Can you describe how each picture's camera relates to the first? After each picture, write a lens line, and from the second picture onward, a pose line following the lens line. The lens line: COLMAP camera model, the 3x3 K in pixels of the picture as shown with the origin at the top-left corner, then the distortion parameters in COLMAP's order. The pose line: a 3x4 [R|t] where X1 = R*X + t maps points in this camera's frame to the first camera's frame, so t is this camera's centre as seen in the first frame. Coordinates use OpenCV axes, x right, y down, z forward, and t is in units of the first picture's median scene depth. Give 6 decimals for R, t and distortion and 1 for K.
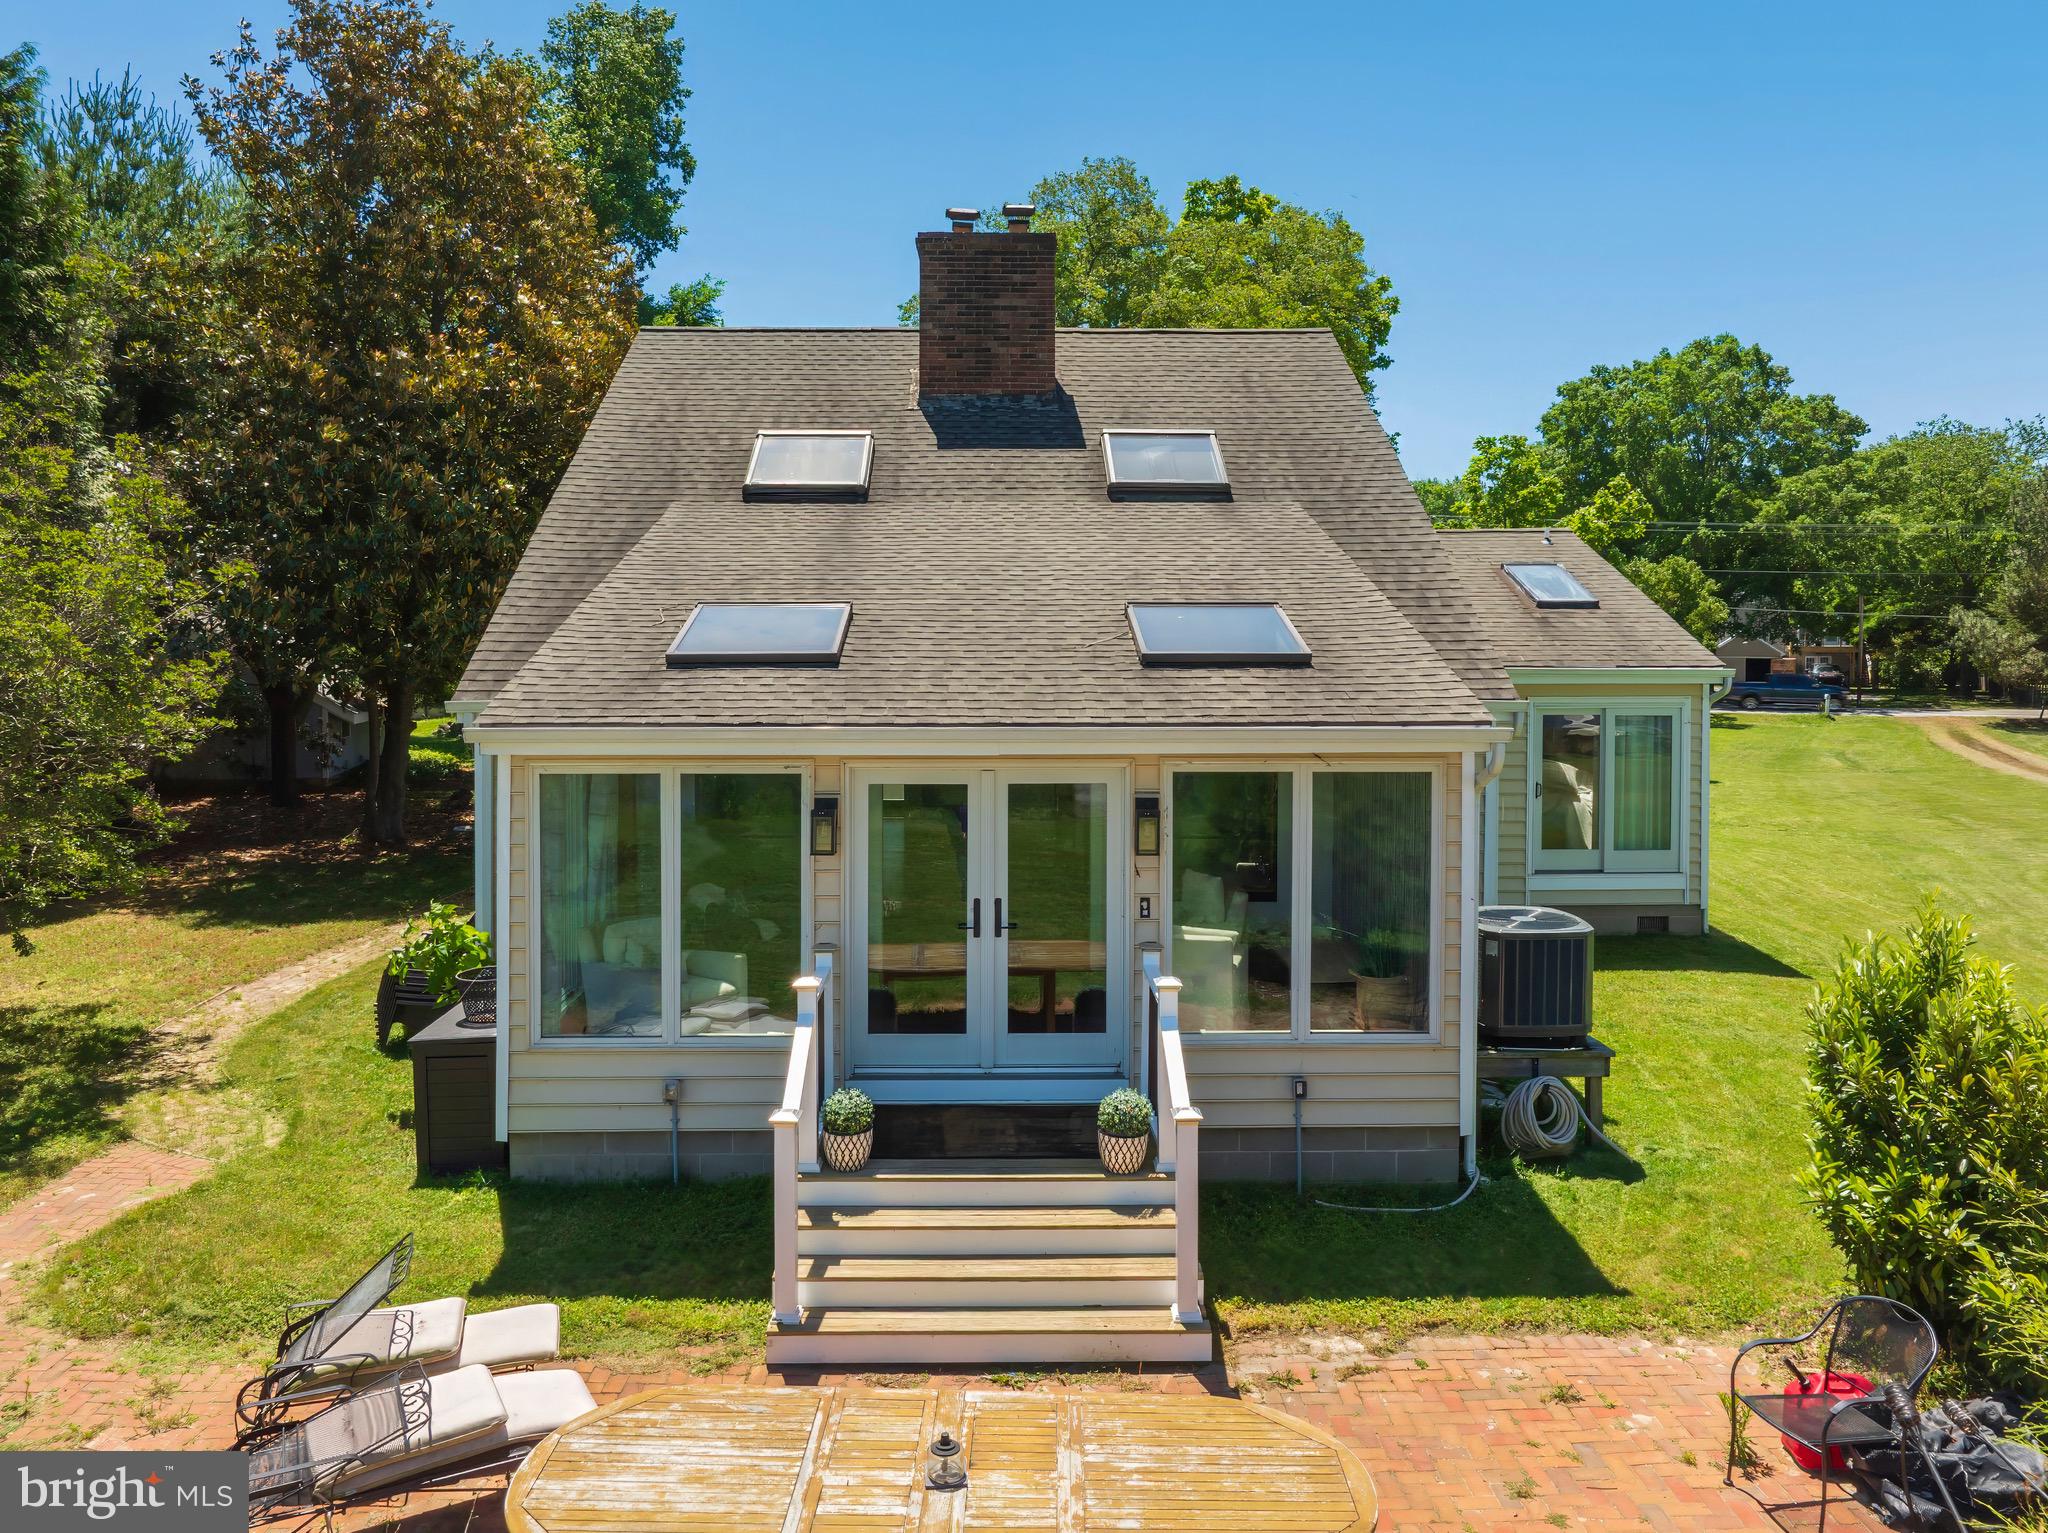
lens RADIAL K [[1459.8, 0, 1026.6], [0, 1459.8, 751.5], [0, 0, 1]] dist [-0.032629, -0.001429]
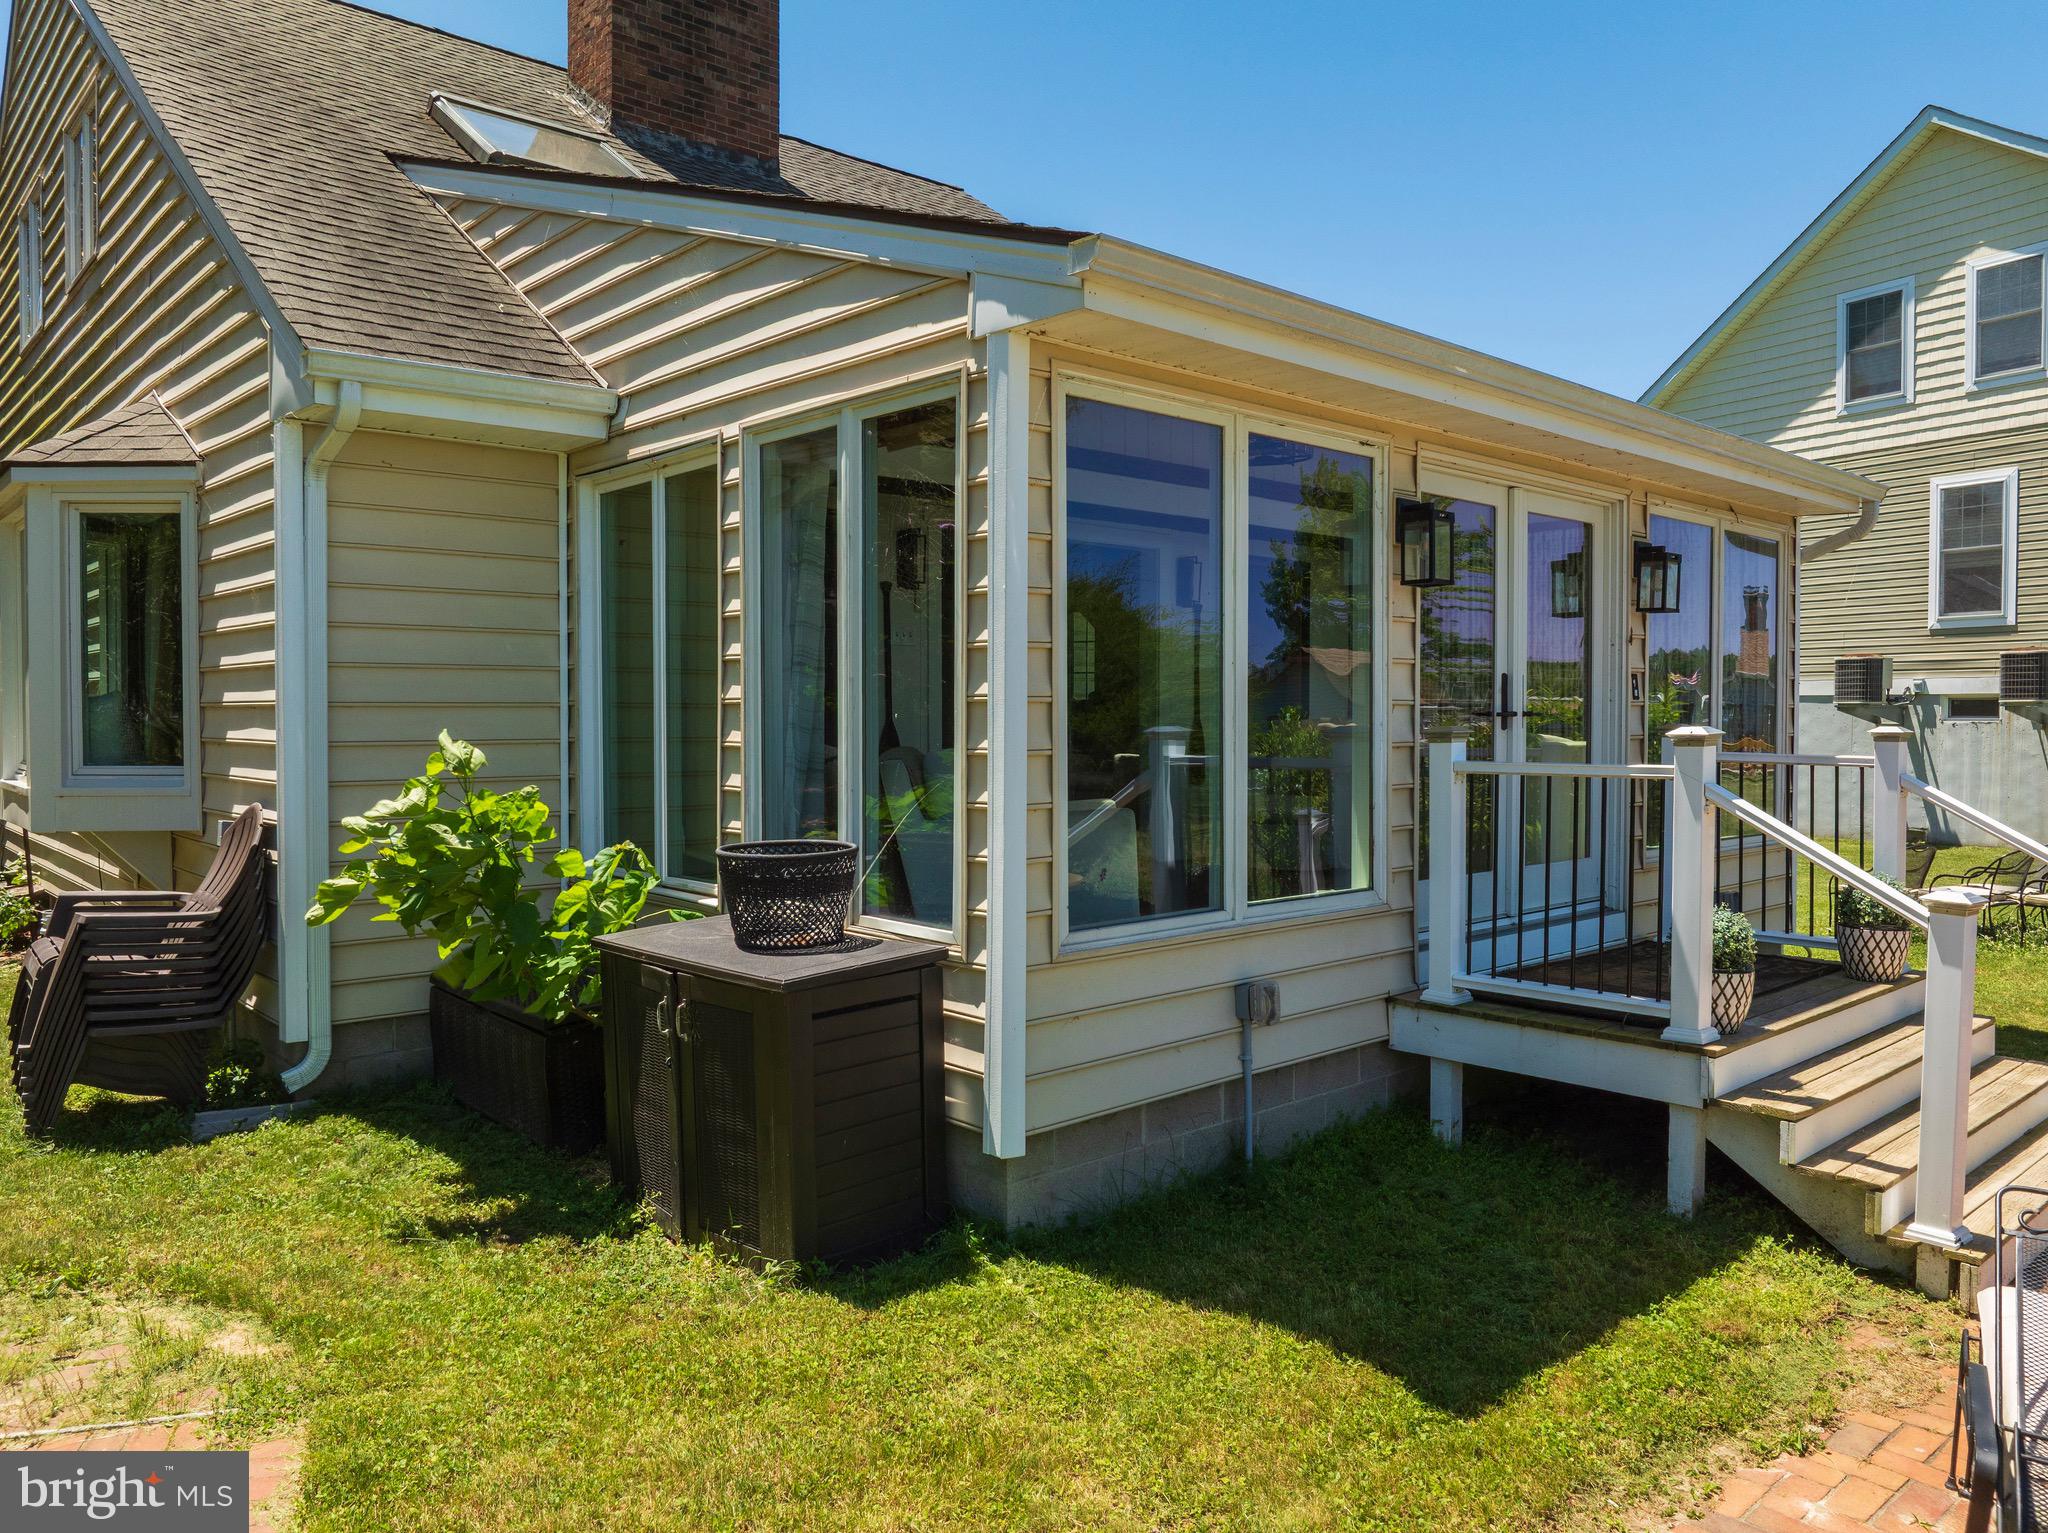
lens RADIAL K [[1459.8, 0, 1025.6], [0, 1459.8, 776.6], [0, 0, 1]] dist [-0.032629, -0.001429]
pose [[0.753196, -0.025989, 0.657282, -0.666794], [0.044021, 0.998971, -0.010945, 0.148027], [-0.656321, 0.037178, 0.753565, 0.627233]]
